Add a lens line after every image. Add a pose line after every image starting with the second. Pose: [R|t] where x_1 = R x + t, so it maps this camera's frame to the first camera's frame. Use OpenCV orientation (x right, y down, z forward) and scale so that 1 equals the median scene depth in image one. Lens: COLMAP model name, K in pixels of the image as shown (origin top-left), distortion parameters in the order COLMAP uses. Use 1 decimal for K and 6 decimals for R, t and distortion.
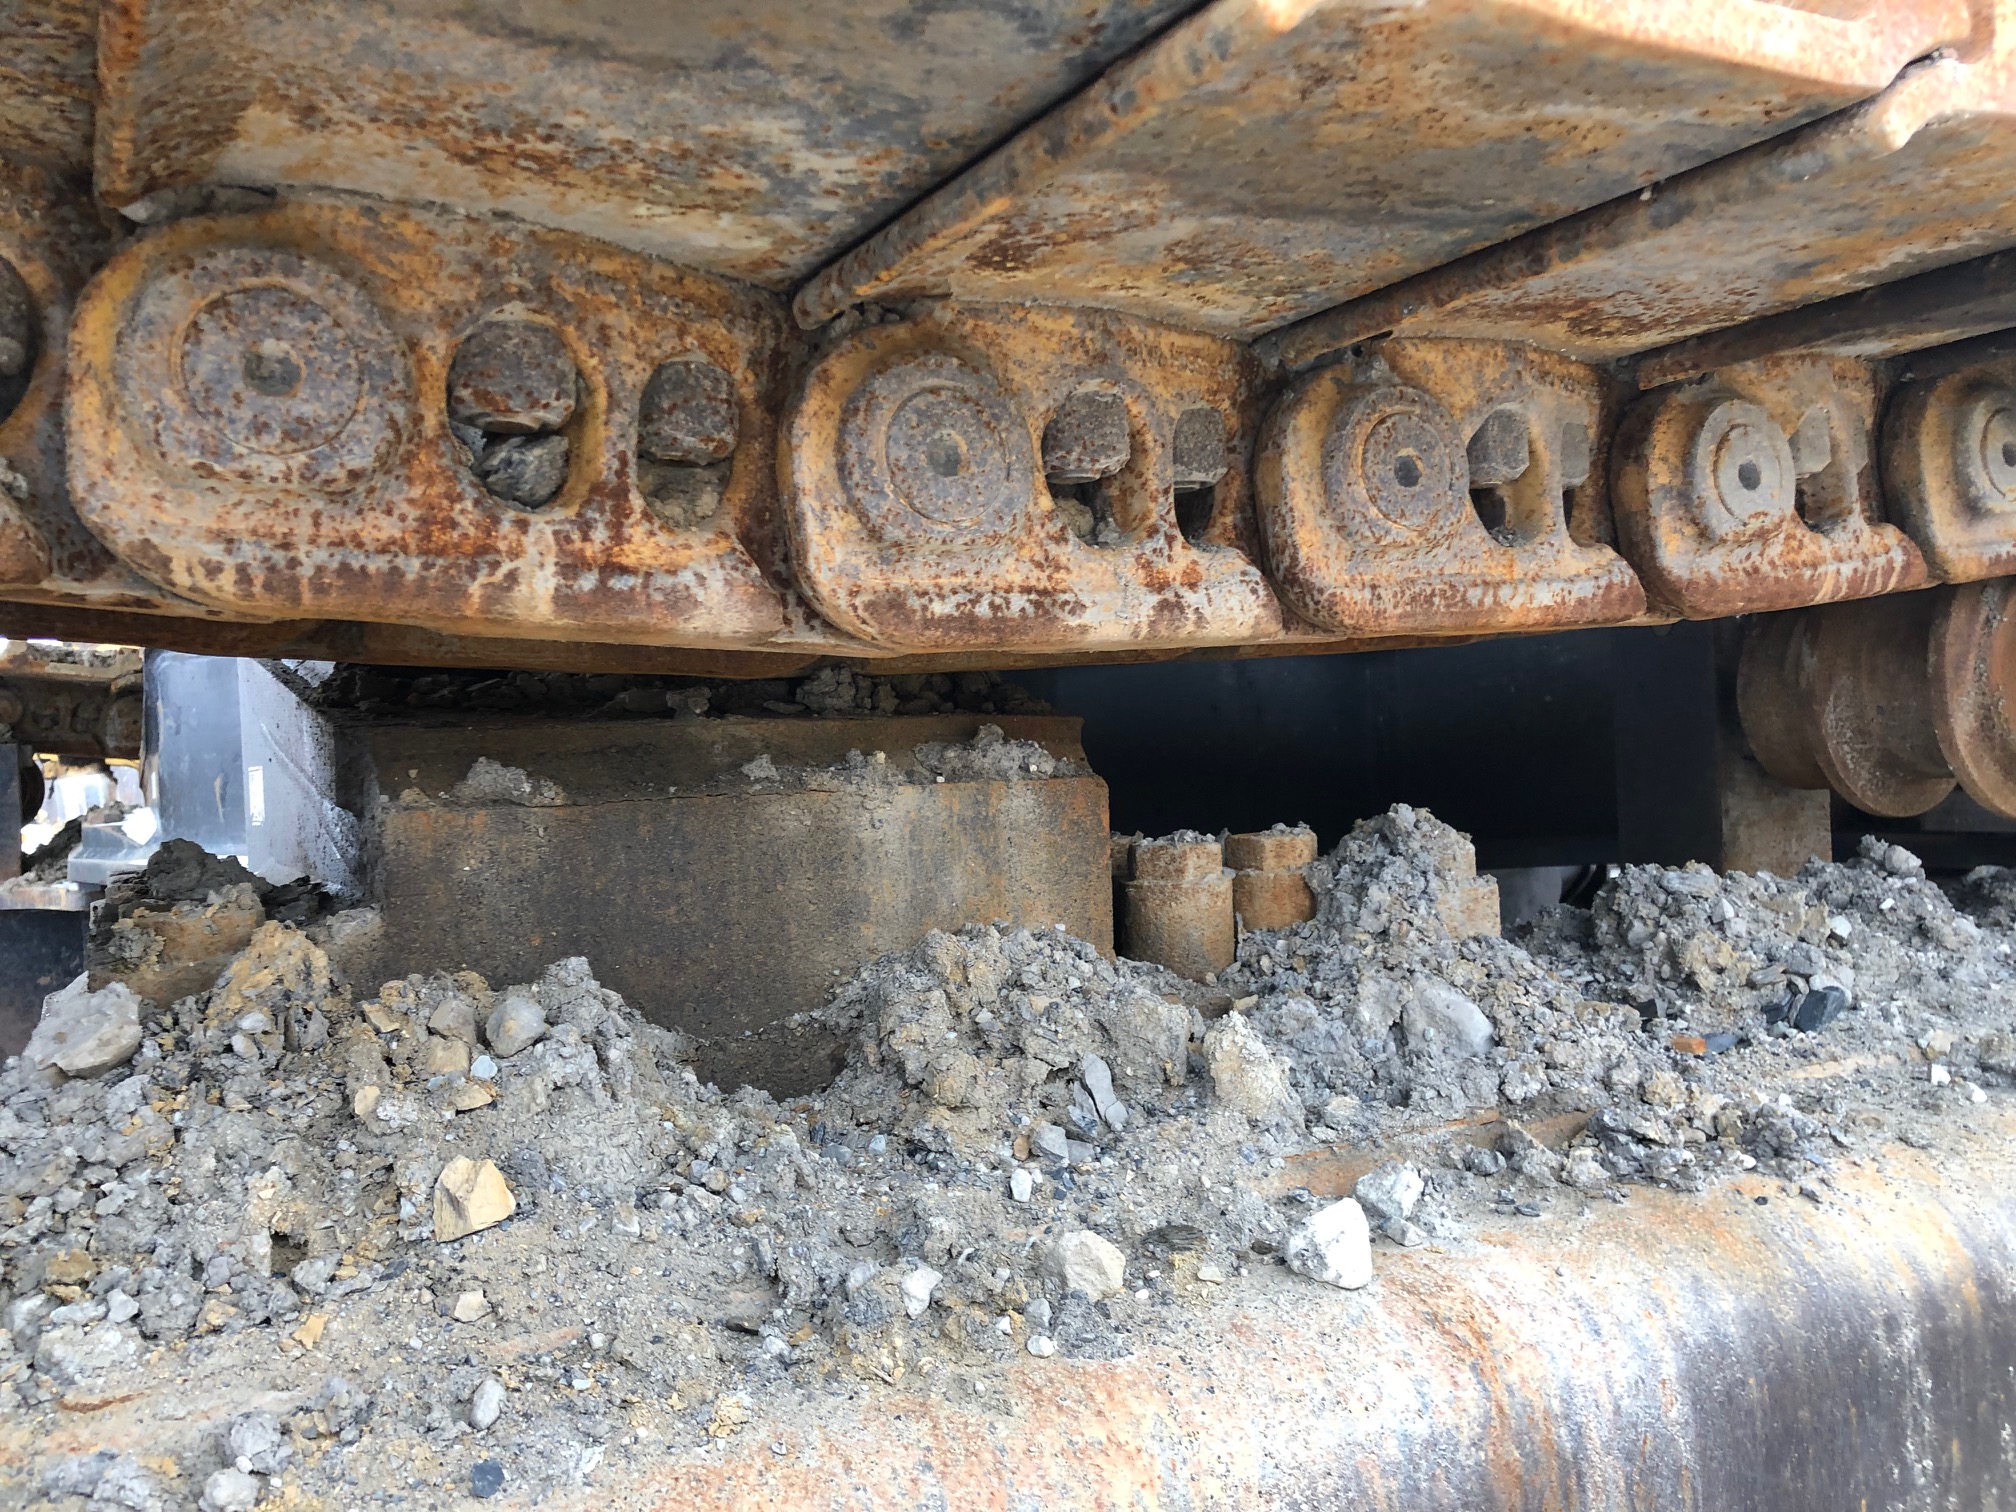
lens RADIAL K [[1650.4, 0, 992.7], [0, 1650.4, 754.4], [0, 0, 1]] dist [-0.012513, 0.001359]
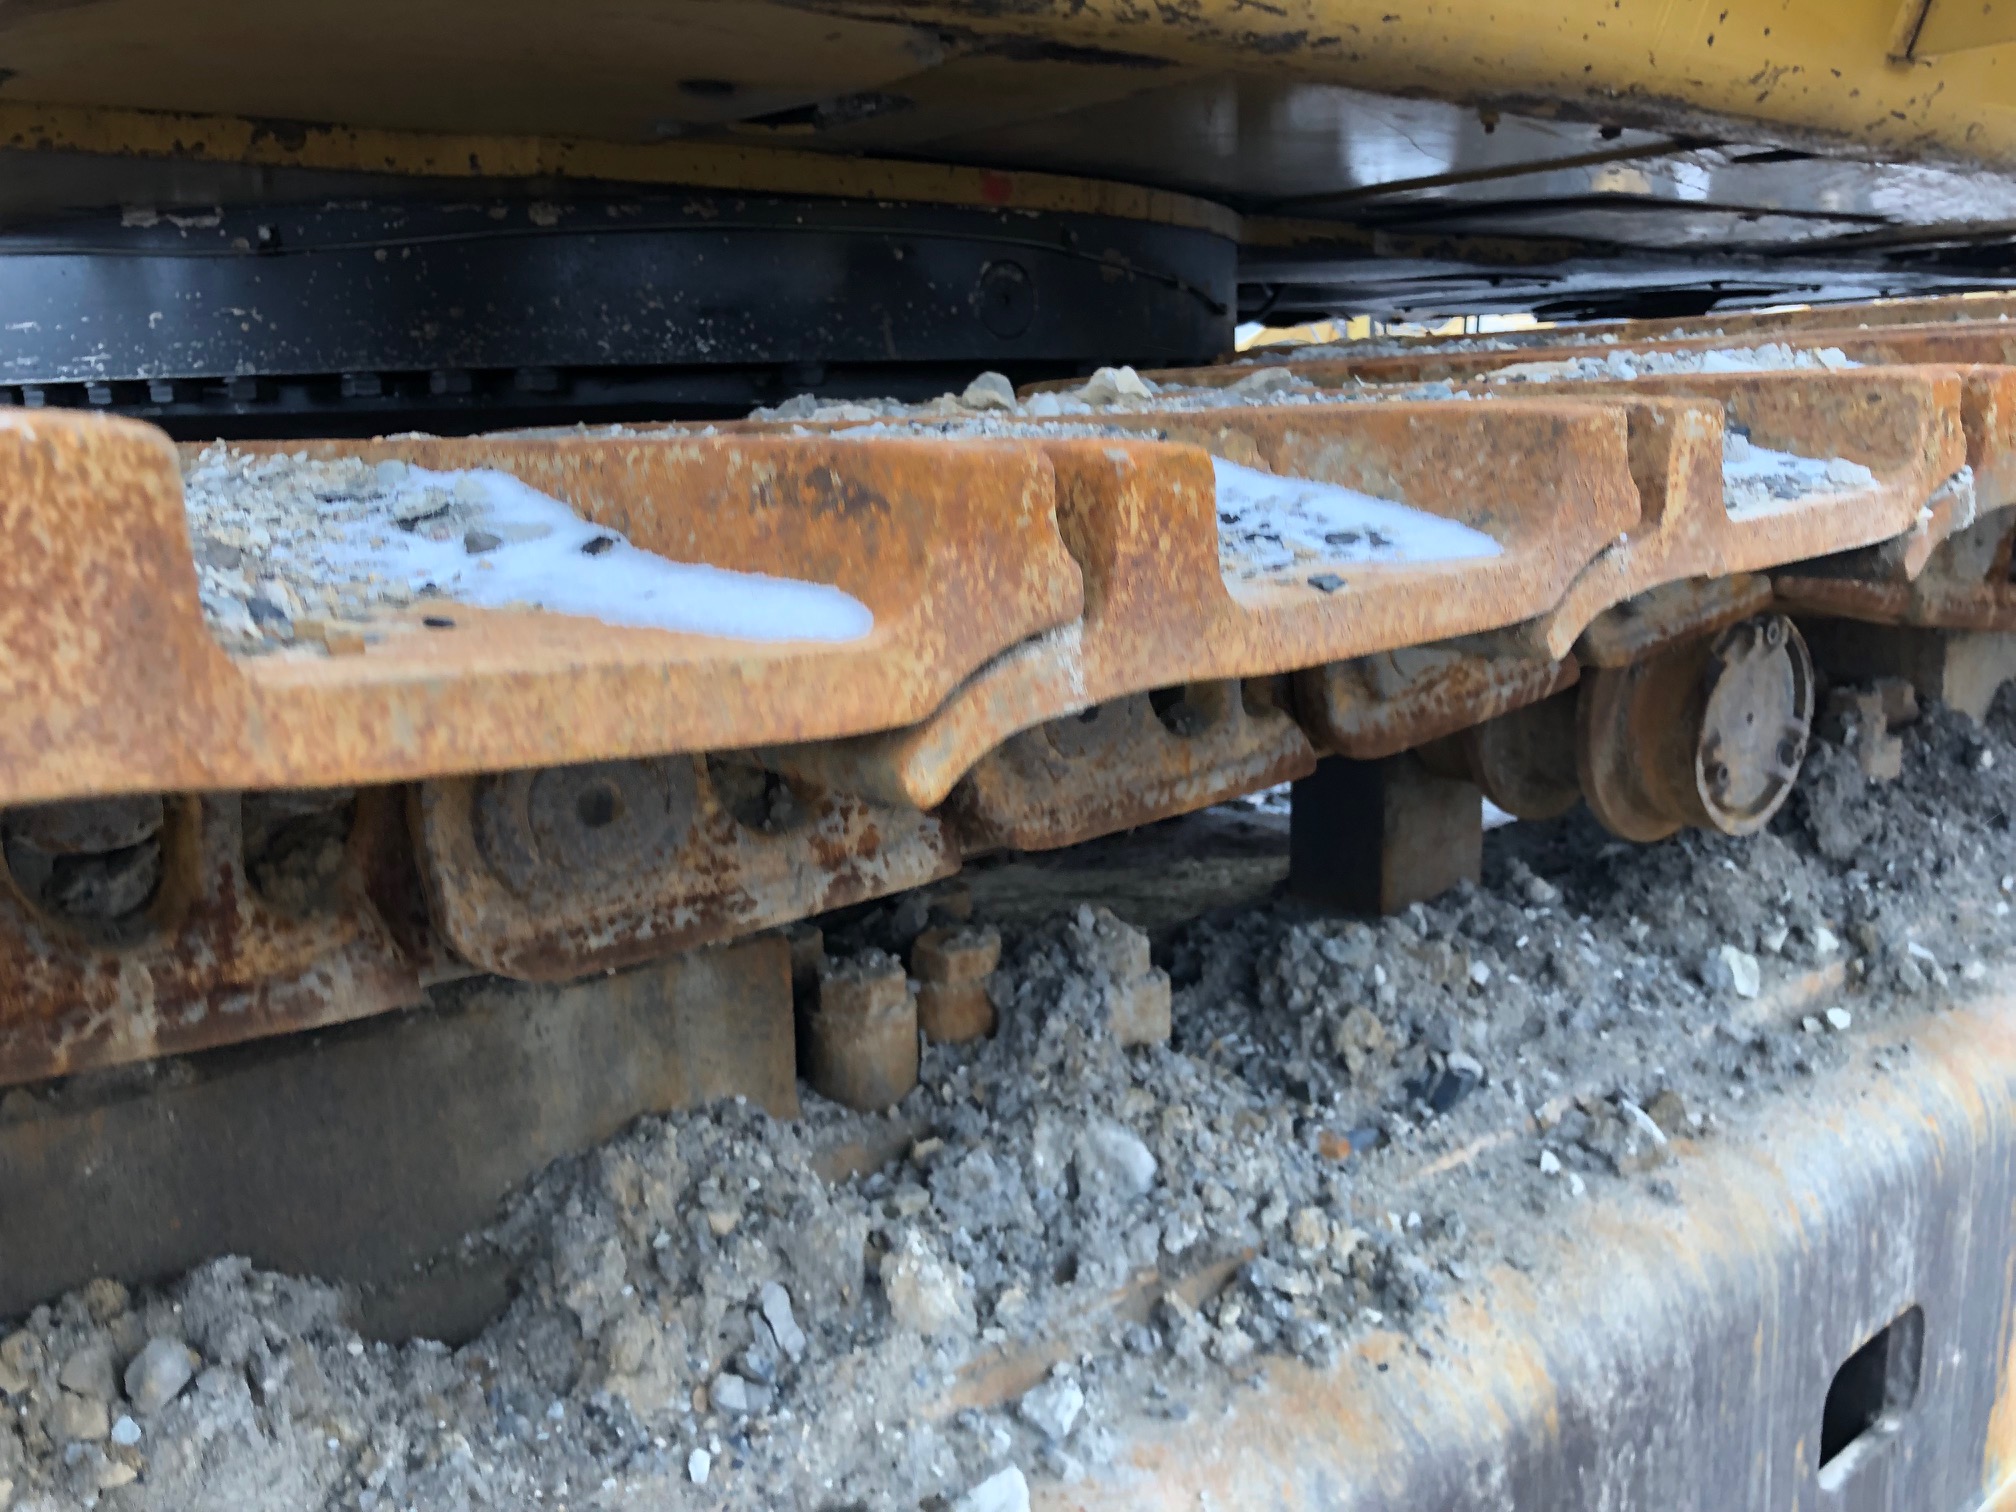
lens RADIAL K [[1652.9, 0, 1008.0], [0, 1652.9, 756.0], [0, 0, 1]] dist [0.000013, -0.030207]
pose [[0.983441, -0.019747, 0.180149, 0.026491], [-0.016872, 0.979753, 0.199500, -0.335164], [-0.180441, -0.199236, 0.963196, 0.055774]]
